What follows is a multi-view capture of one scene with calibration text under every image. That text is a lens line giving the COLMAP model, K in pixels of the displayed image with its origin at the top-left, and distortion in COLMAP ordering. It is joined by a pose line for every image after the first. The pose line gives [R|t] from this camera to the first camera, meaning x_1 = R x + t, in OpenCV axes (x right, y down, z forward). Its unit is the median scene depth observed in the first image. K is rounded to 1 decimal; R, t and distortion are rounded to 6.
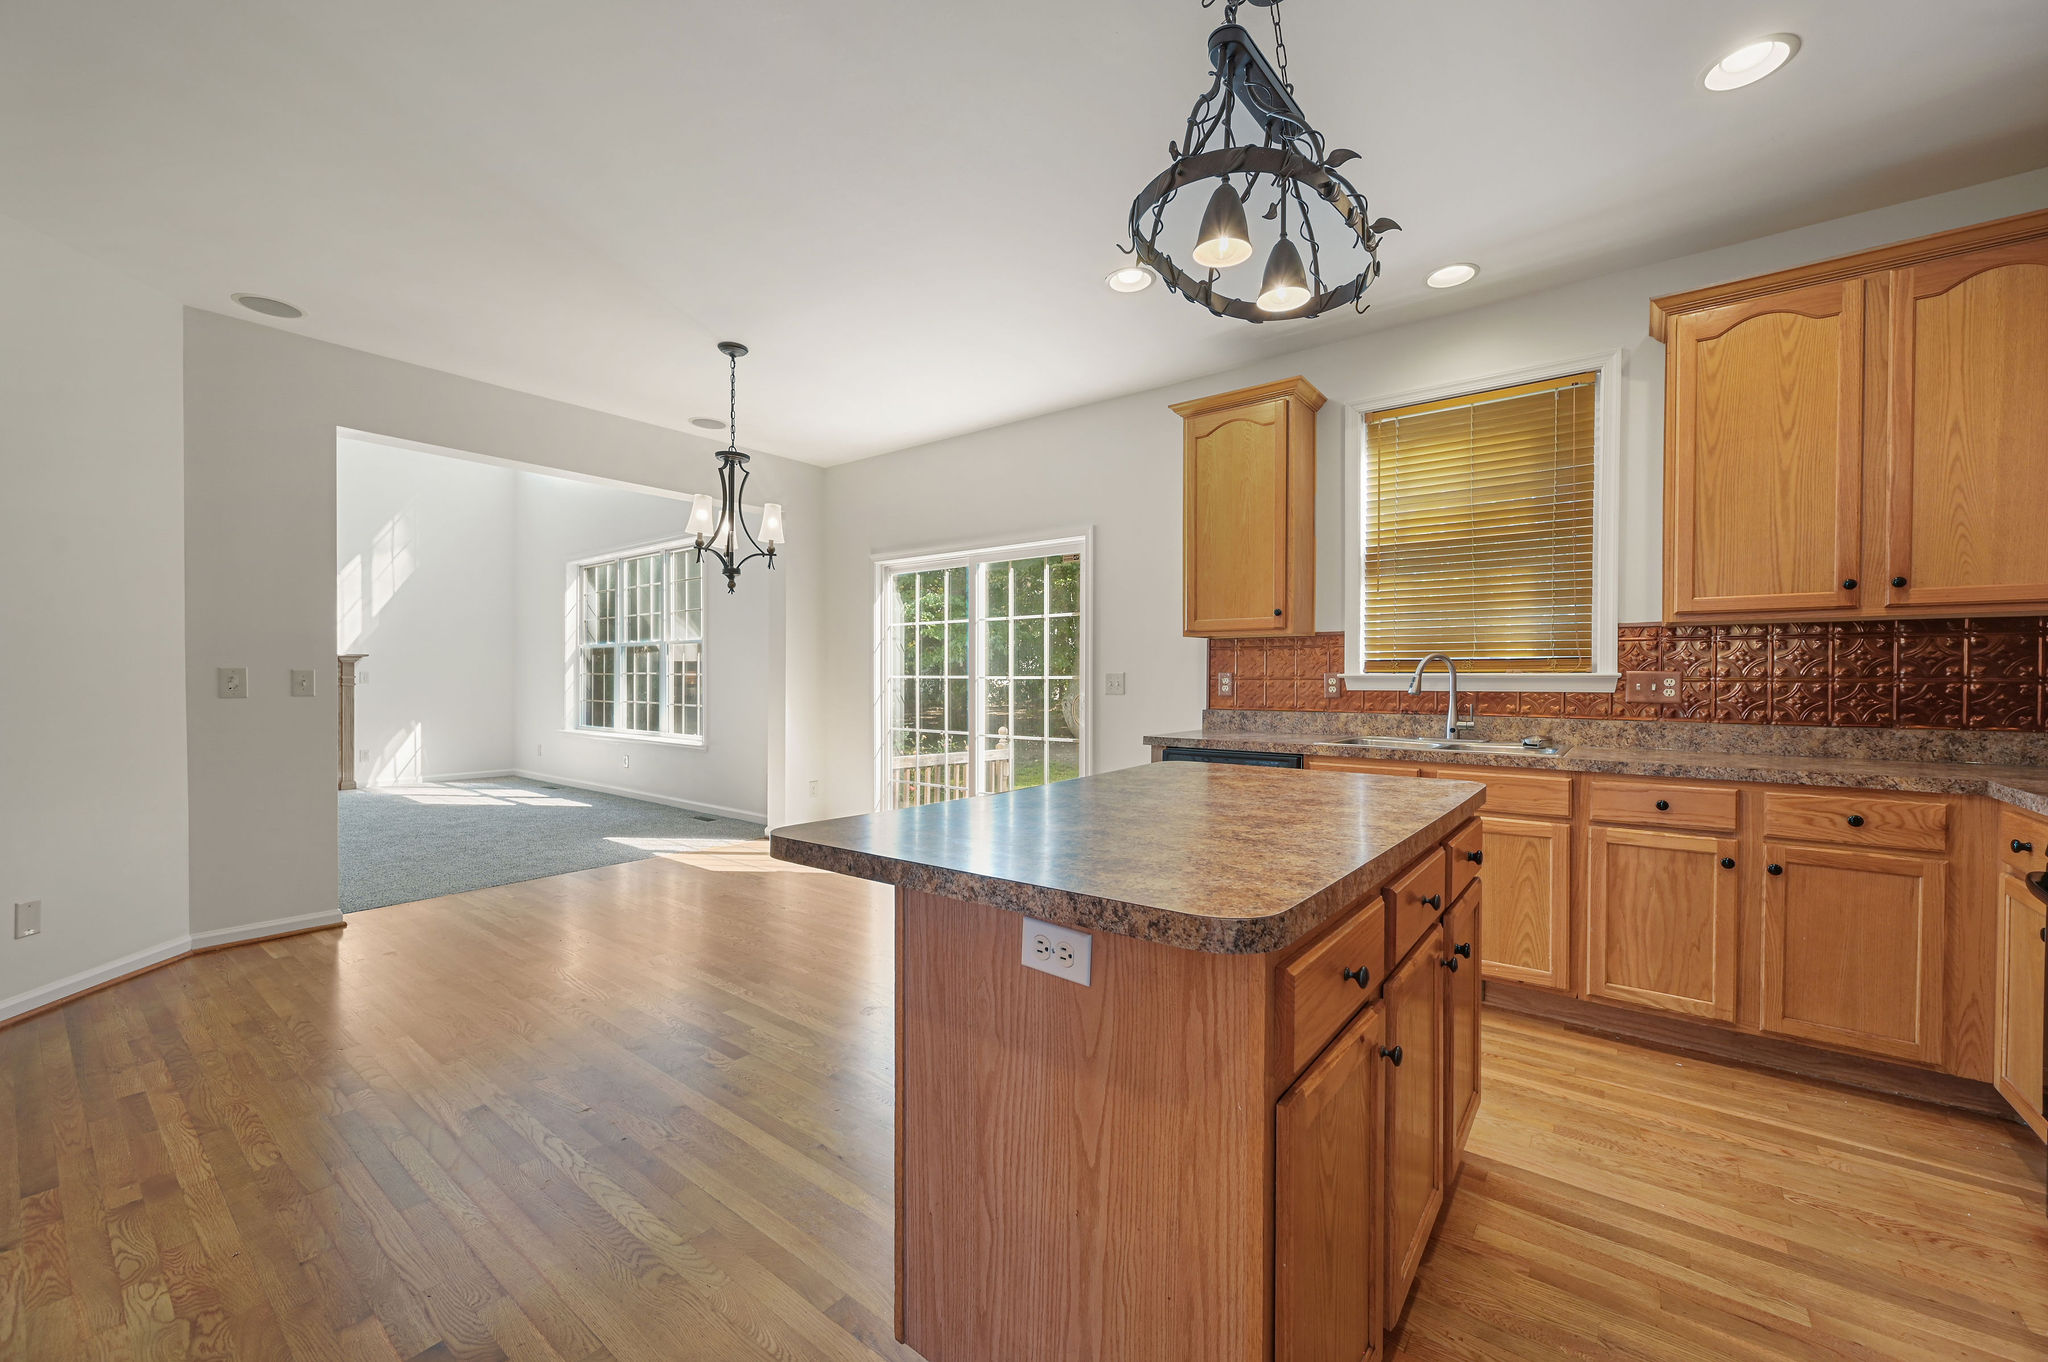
lens RADIAL K [[808.0, 0, 1027.2], [0, 808.0, 677.0], [0, 0, 1]] dist [0.002085, -0.000378]
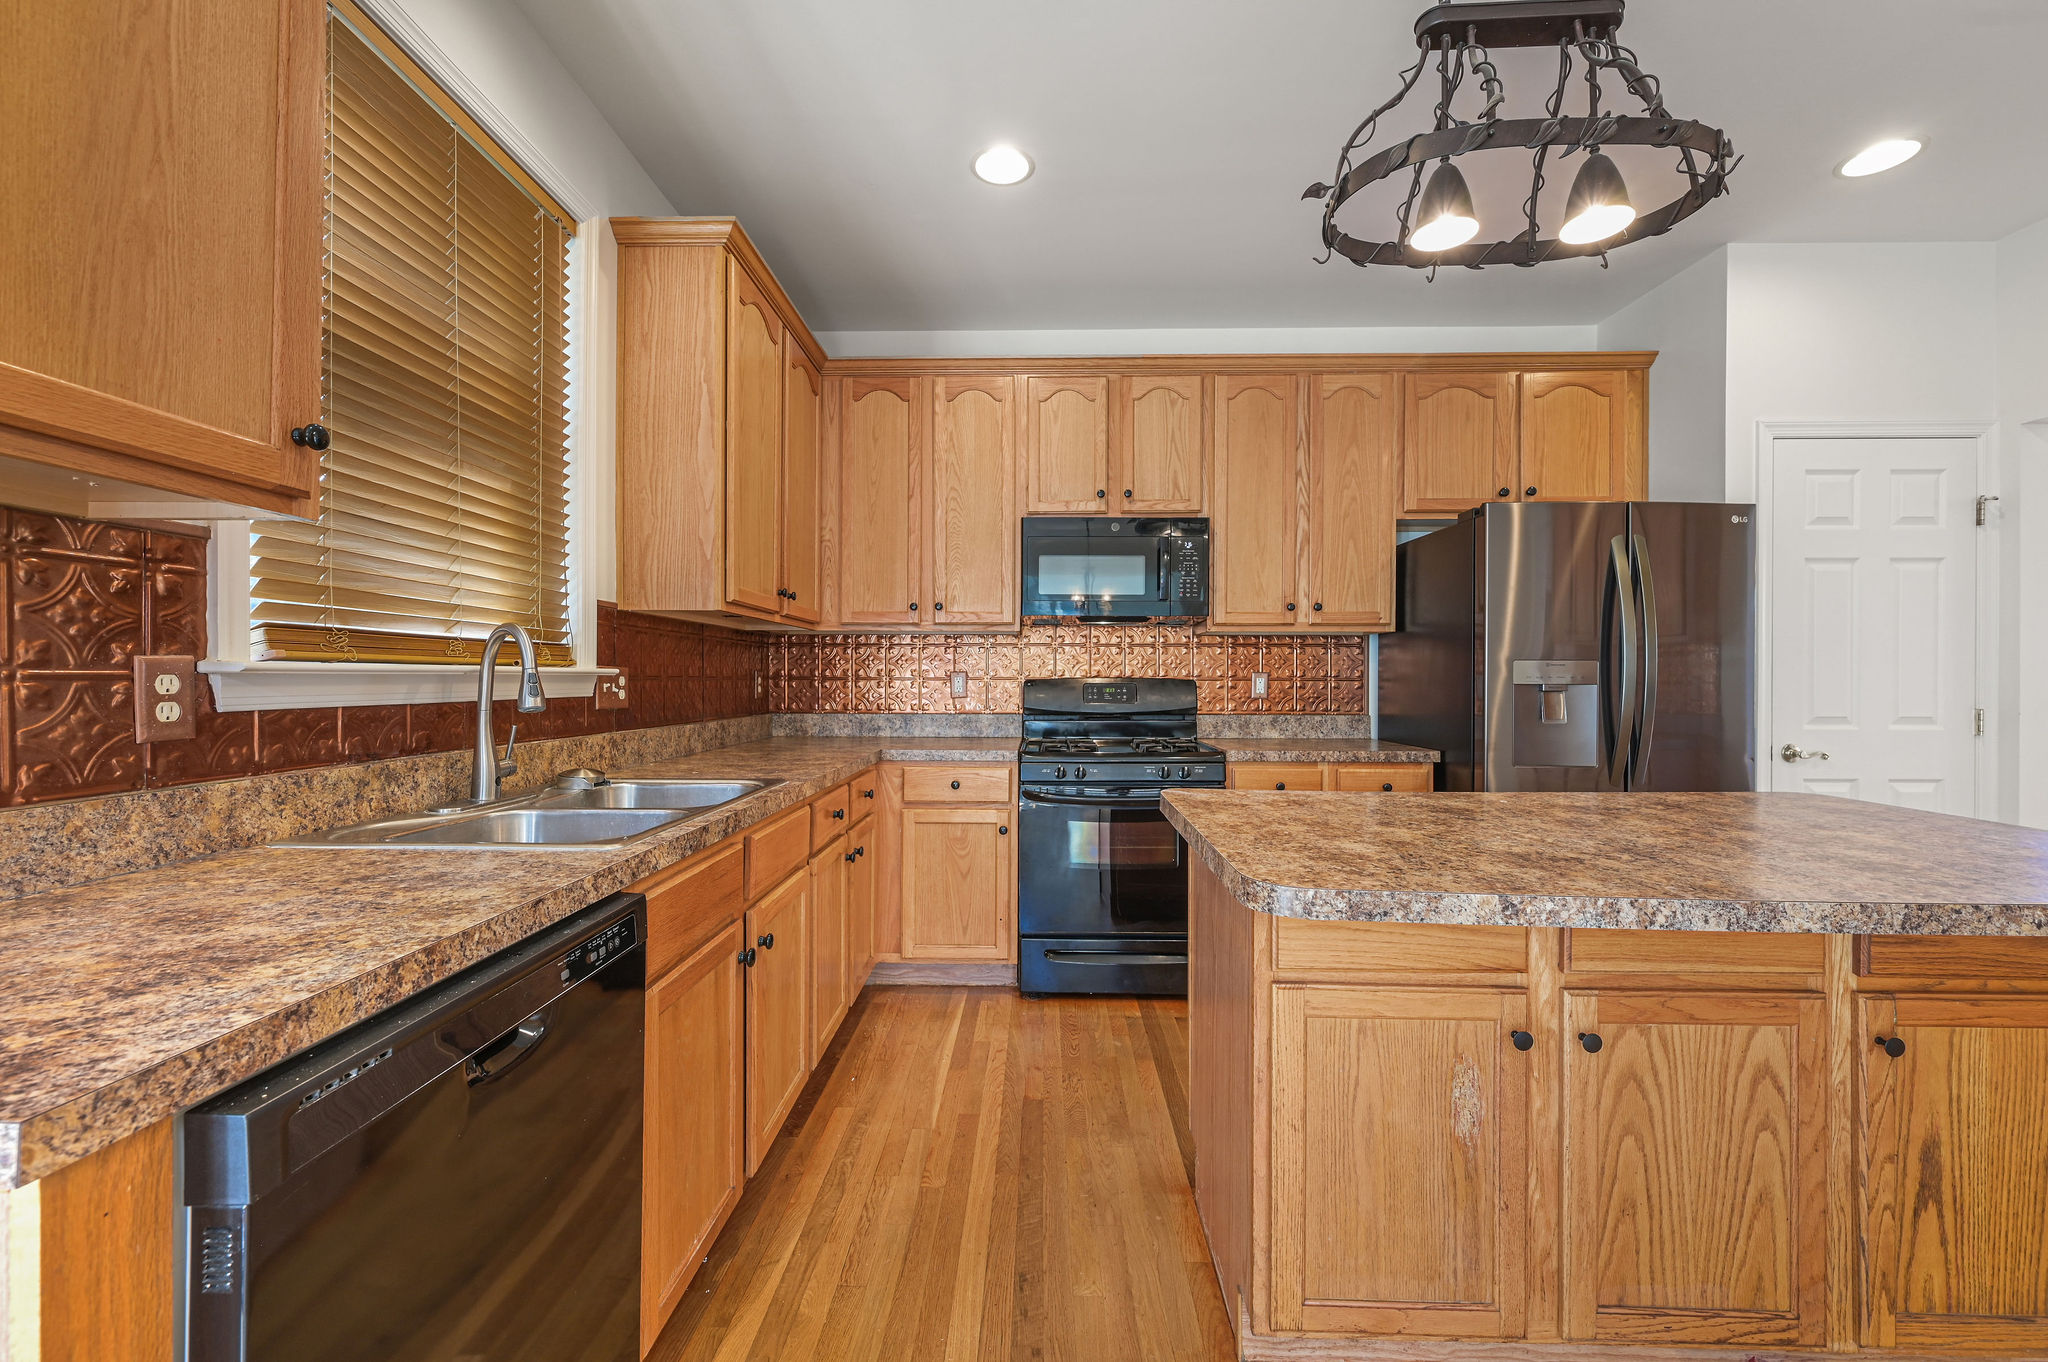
lens RADIAL K [[808.0, 0, 1027.2], [0, 808.0, 677.0], [0, 0, 1]] dist [0.002085, -0.000378]
pose [[-0.598771, 0.005493, 0.800901, -0.064418], [0.007516, 0.999971, -0.001240, 0.006297], [-0.800885, 0.005277, -0.598795, 1.089113]]
